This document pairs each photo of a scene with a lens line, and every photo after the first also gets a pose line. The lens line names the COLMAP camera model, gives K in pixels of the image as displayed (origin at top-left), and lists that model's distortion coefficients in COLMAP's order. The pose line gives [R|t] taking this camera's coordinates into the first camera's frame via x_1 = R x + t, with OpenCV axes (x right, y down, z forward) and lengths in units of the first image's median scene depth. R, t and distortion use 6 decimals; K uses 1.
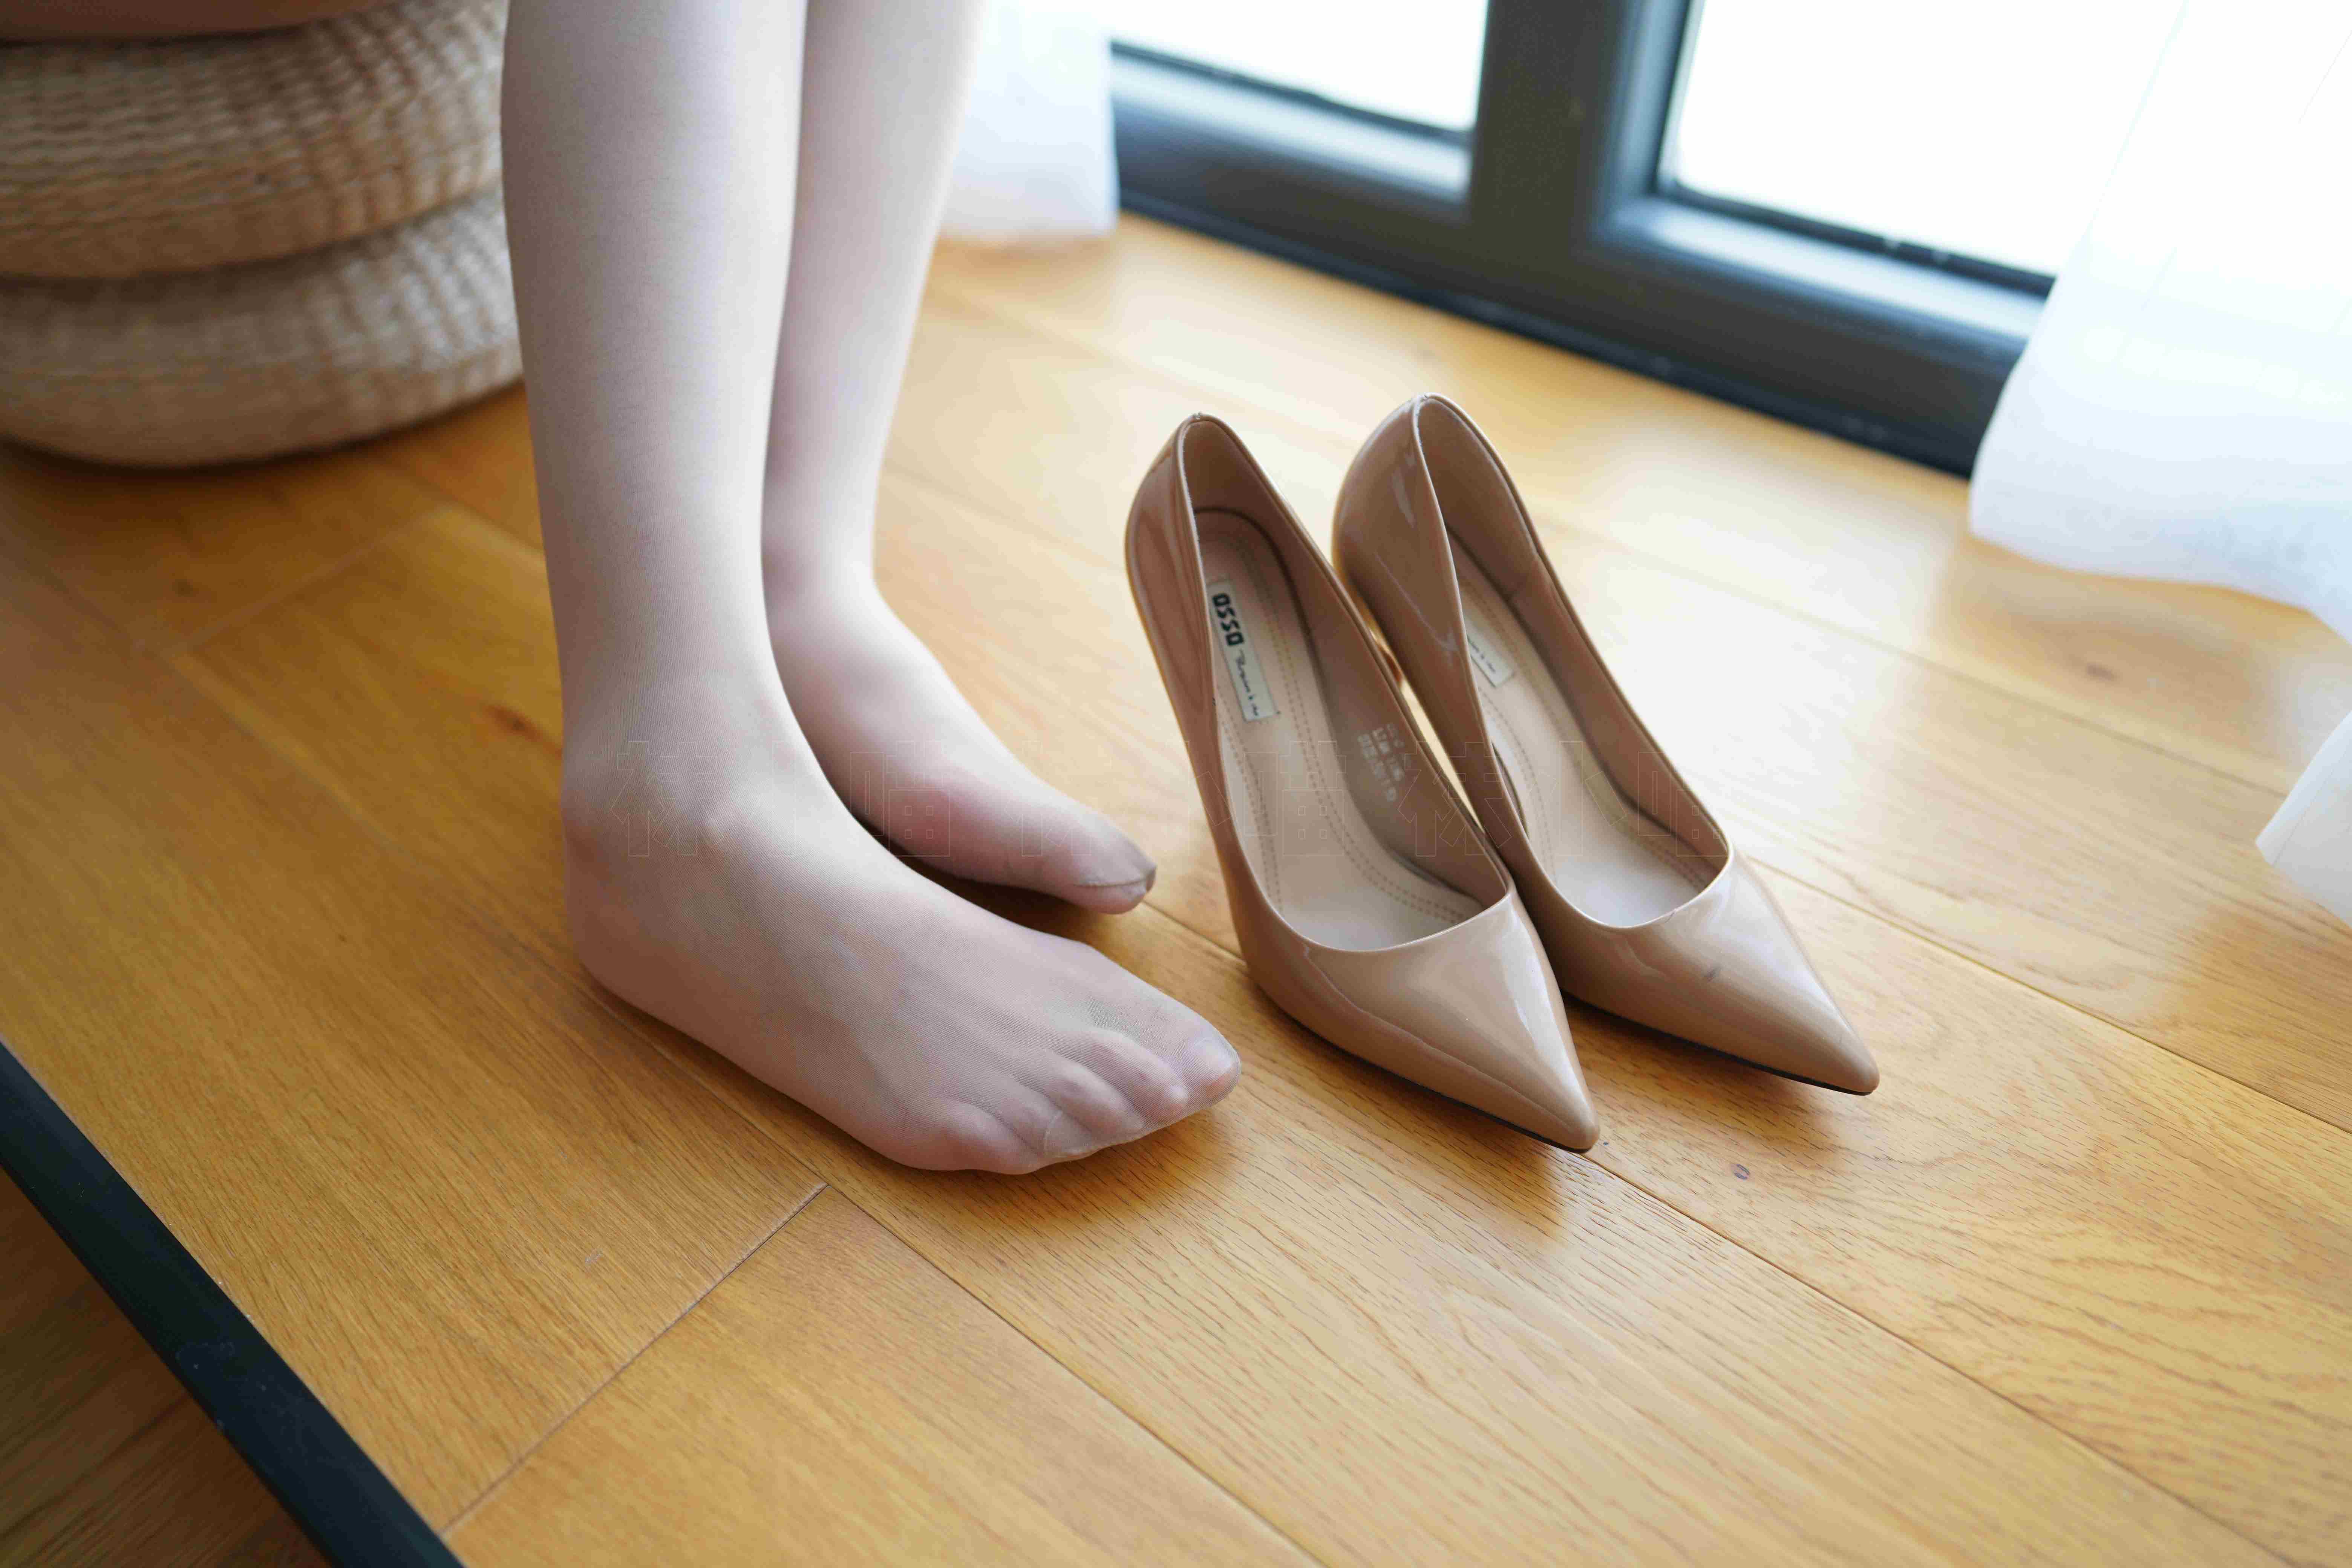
lens RADIAL K [[1610.9, 0, 1164.8], [0, 1610.9, 793.3], [0, 0, 1]] dist [-0.035037, 0.056240]
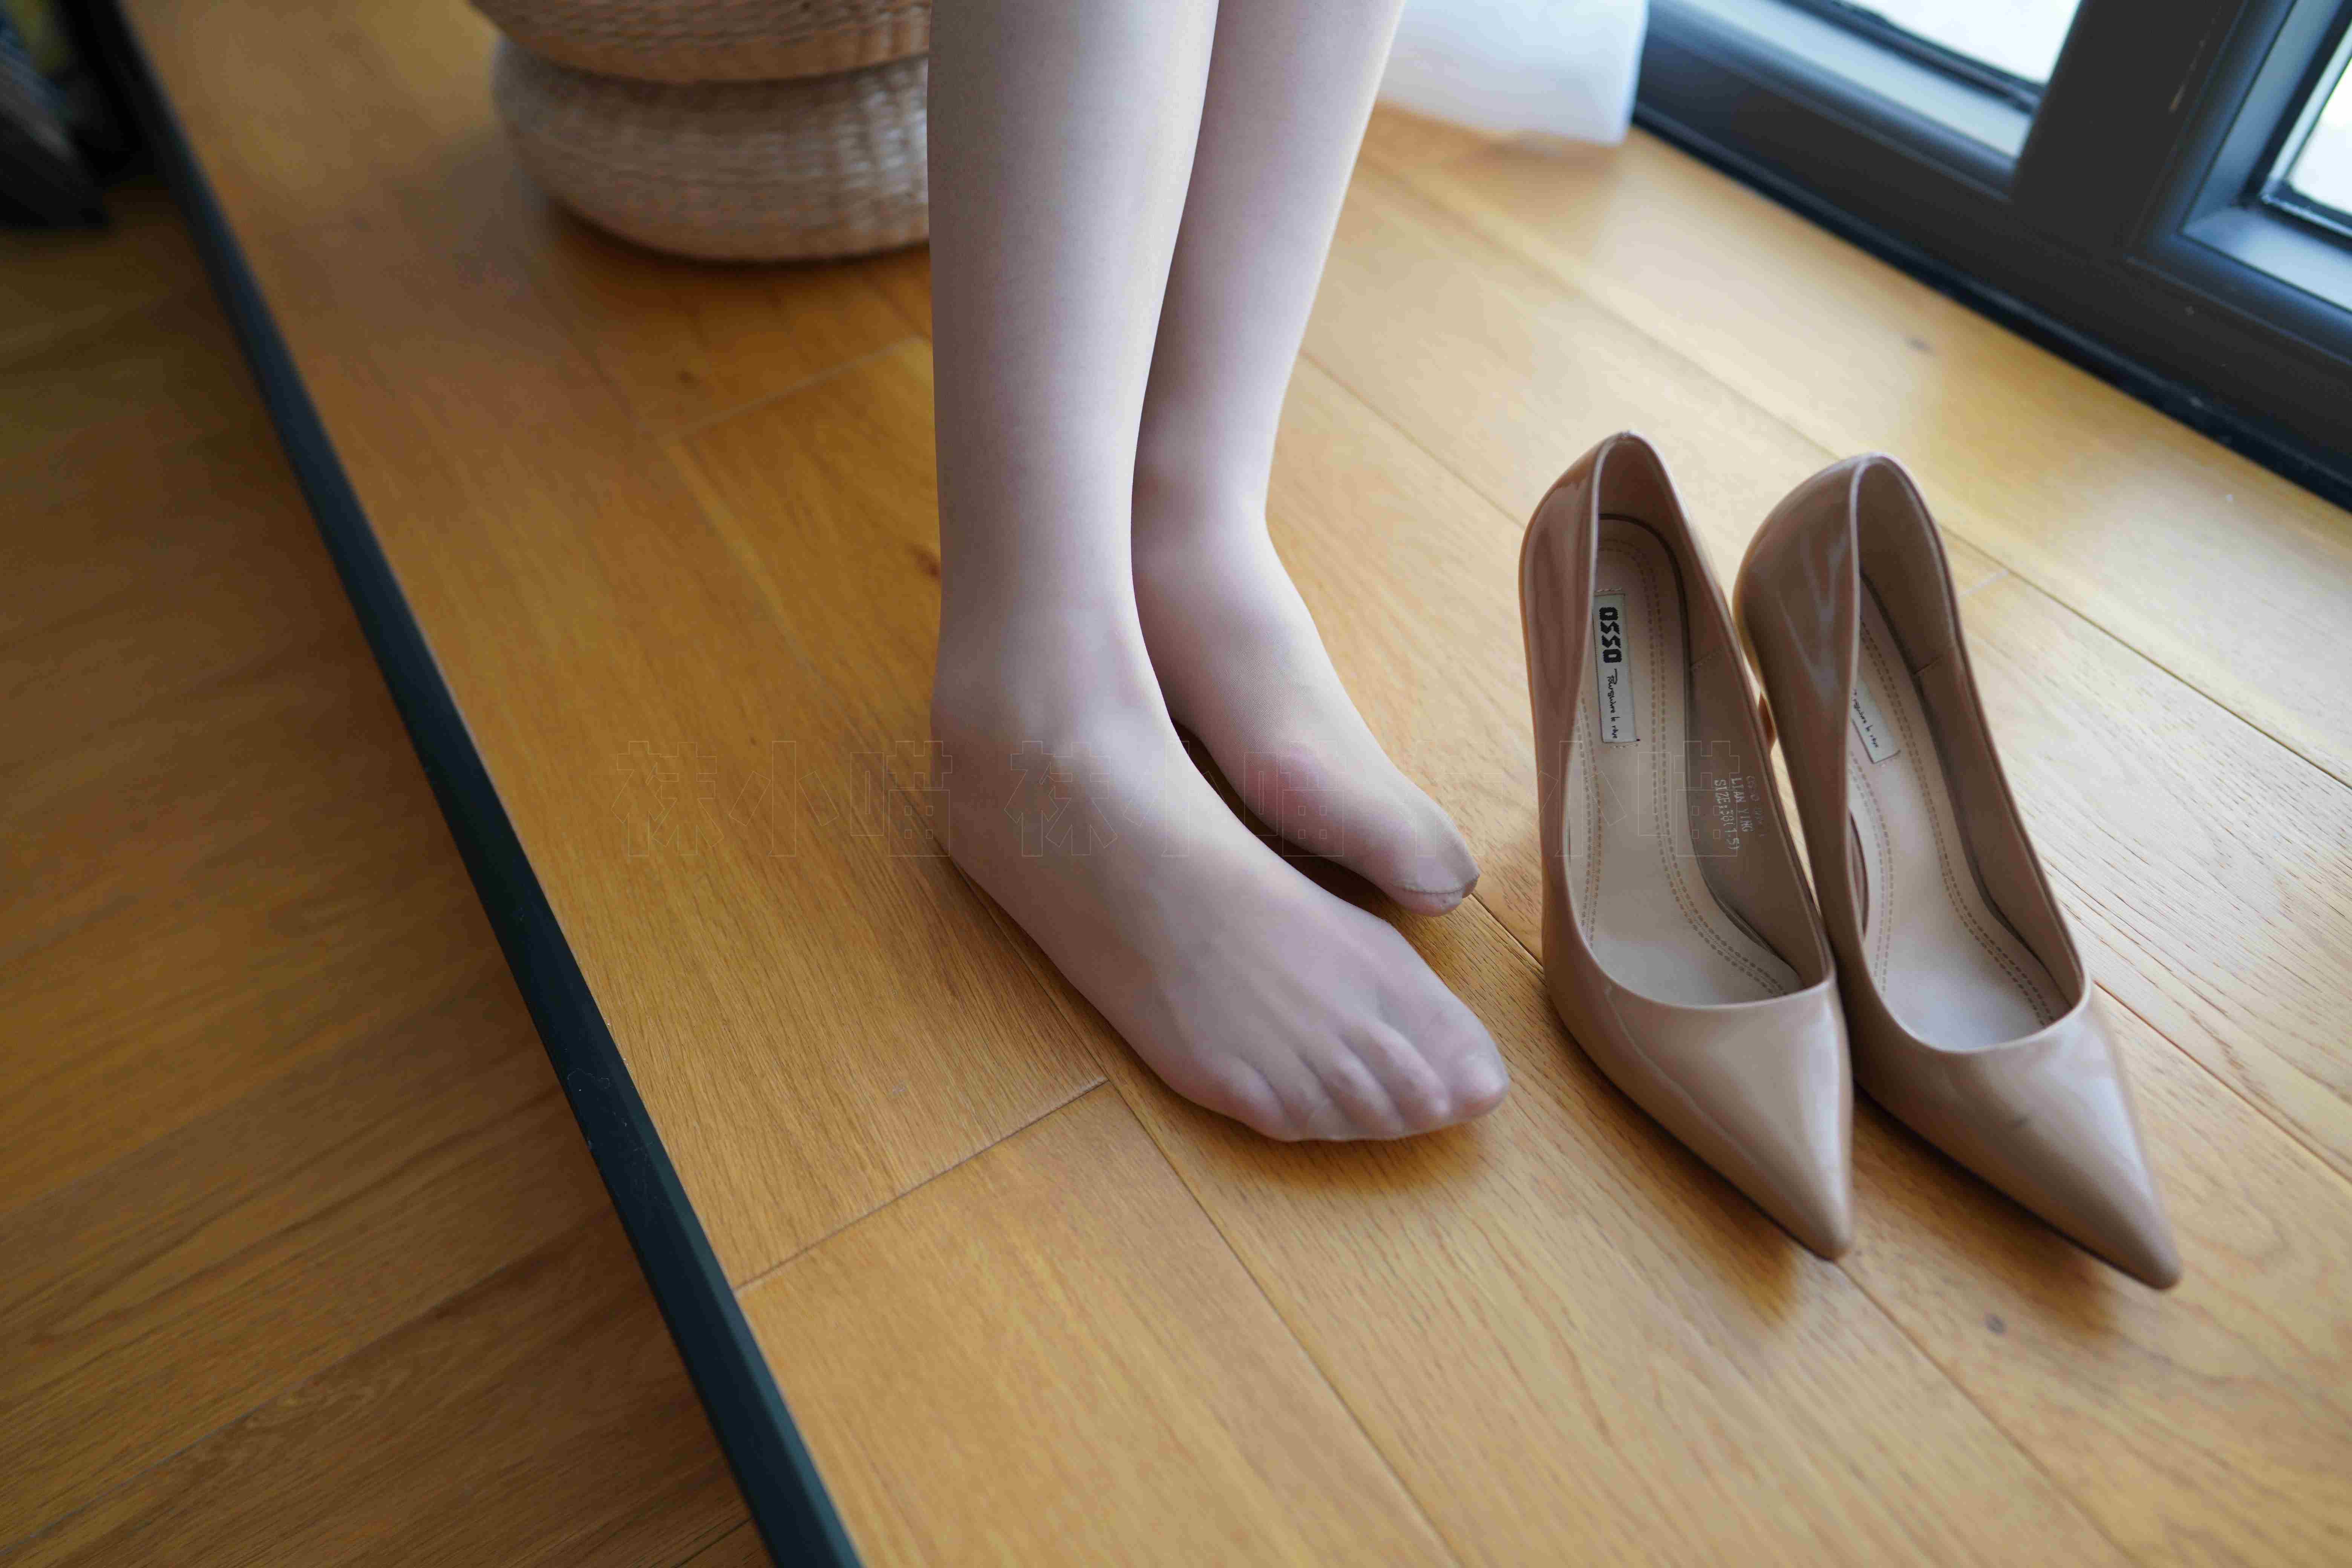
lens RADIAL K [[1610.9, 0, 1159.0], [0, 1610.9, 794.0], [0, 0, 1]] dist [-0.035037, 0.056240]
pose [[0.947439, 0.232583, -0.219693, 0.018970], [-0.205418, 0.968664, 0.139621, -0.110069], [0.245282, -0.087153, 0.965526, -0.033209]]
